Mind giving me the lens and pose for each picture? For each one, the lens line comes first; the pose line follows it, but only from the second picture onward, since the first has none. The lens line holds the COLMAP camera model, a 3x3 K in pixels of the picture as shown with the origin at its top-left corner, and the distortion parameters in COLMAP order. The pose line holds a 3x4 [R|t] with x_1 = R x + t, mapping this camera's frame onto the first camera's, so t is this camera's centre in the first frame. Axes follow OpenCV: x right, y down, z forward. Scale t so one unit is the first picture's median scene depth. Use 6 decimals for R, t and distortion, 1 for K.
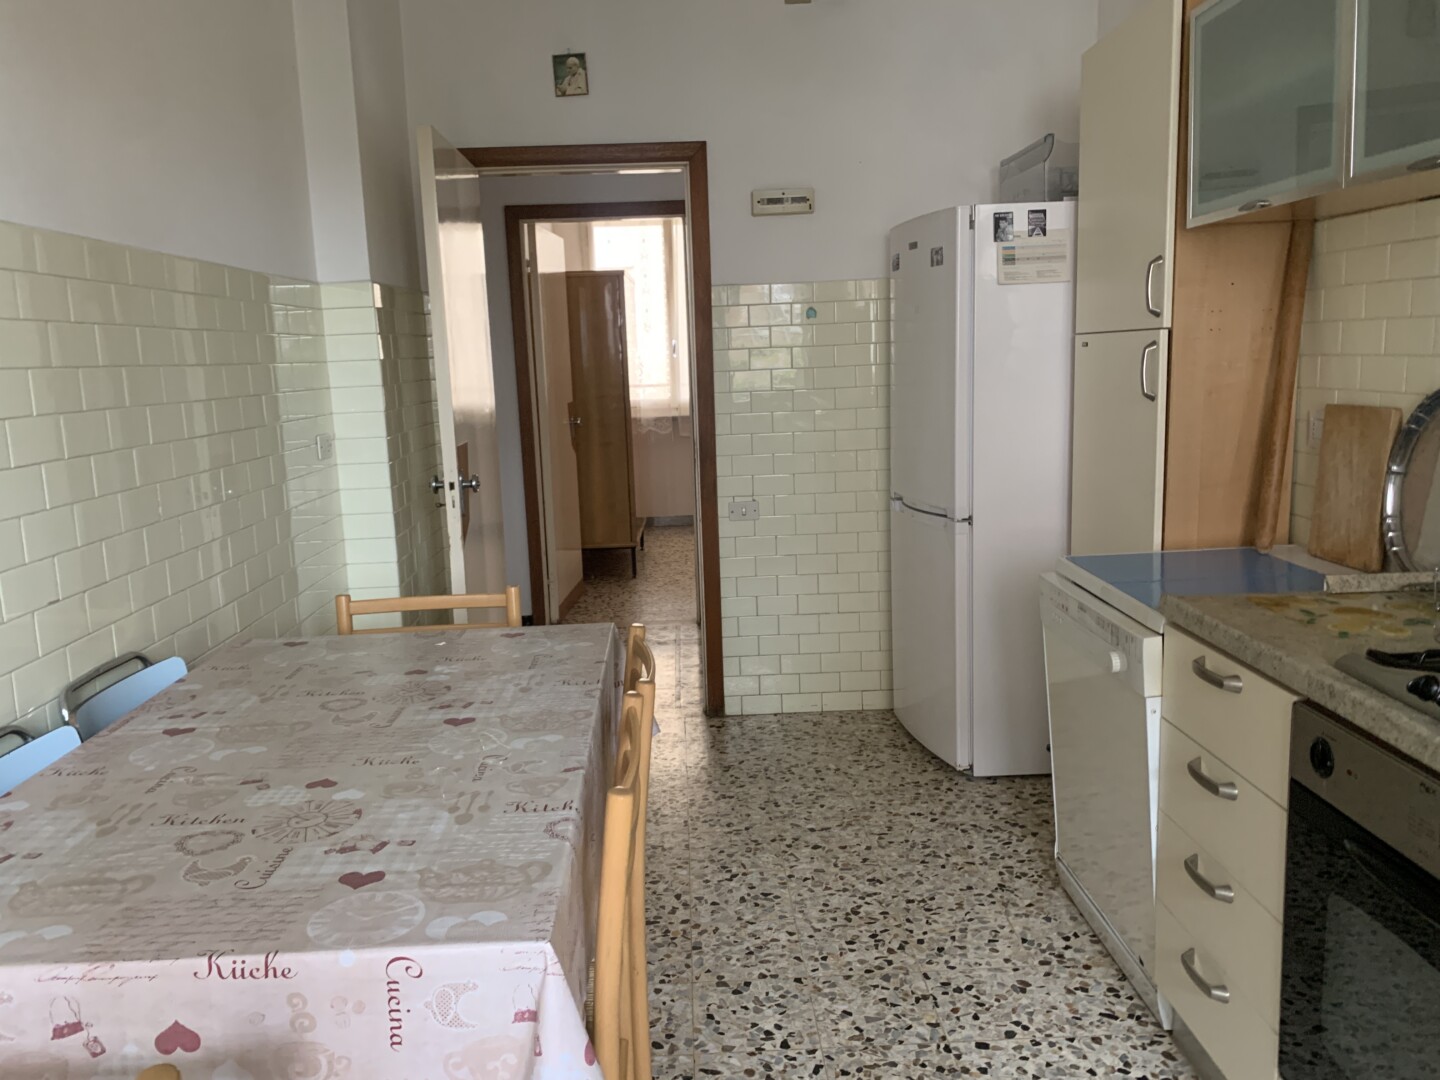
lens RADIAL K [[1096.1, 0, 716.9], [0, 1096.1, 524.0], [0, 0, 1]] dist [-0.002224, 0.002188]
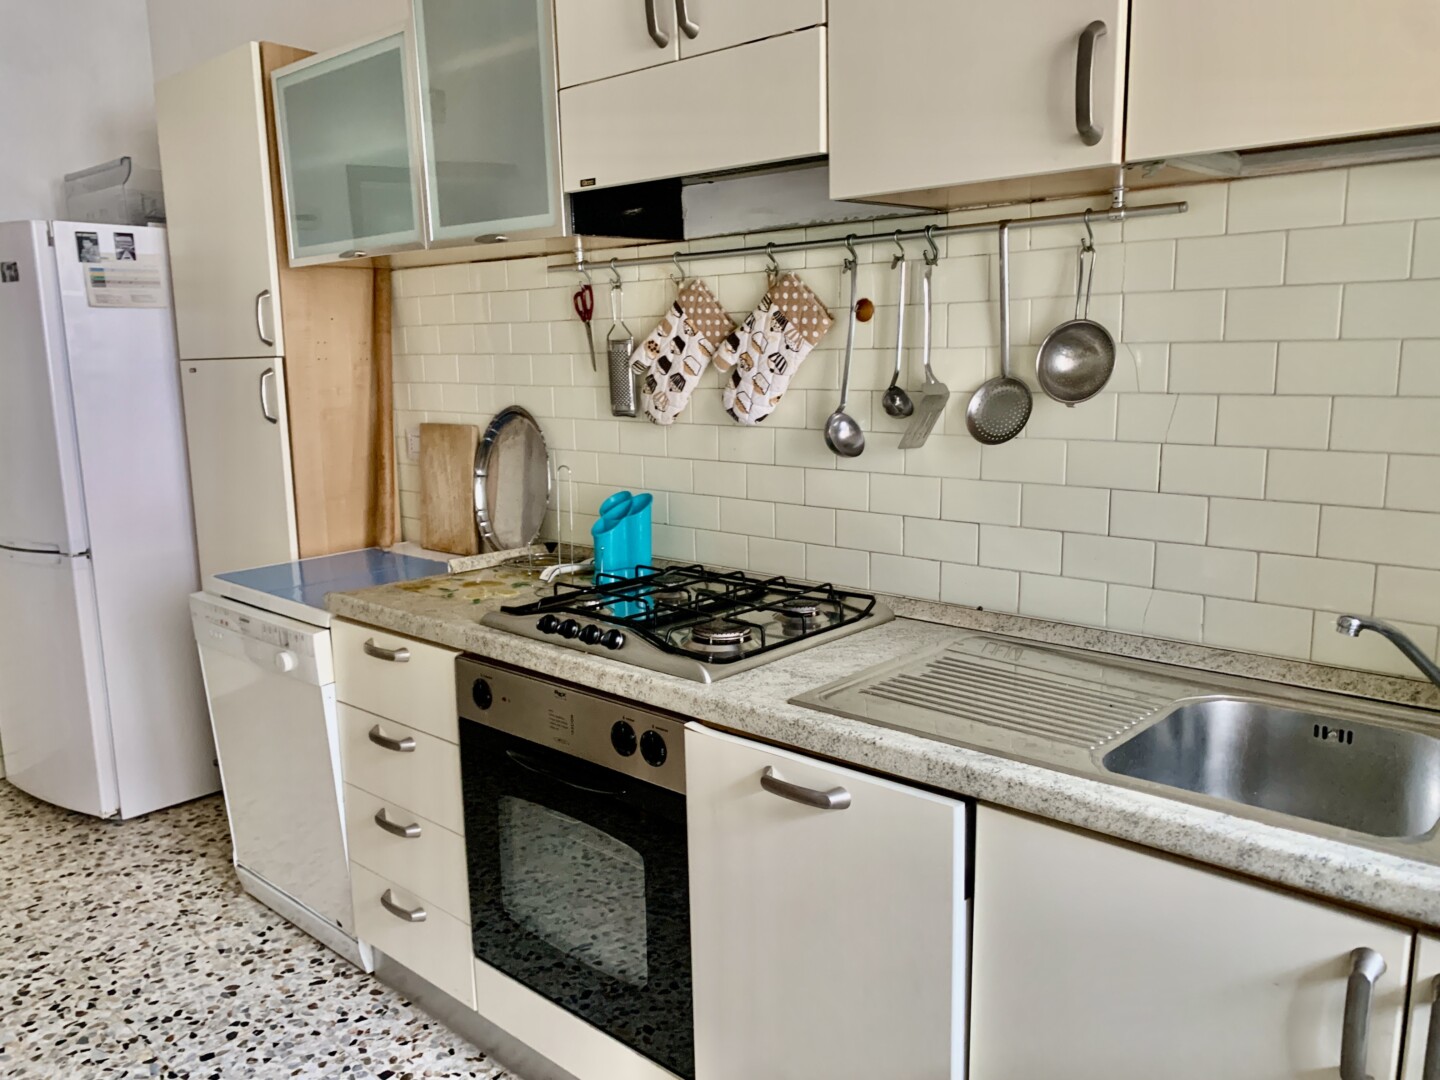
lens RADIAL K [[1096.1, 0, 716.9], [0, 1096.1, 524.0], [0, 0, 1]] dist [-0.002224, 0.002188]
pose [[0.681705, -0.086991, 0.726437, -0.113520], [0.103405, 0.994395, 0.022042, 0.008781], [-0.724283, 0.060091, 0.686880, -0.062605]]
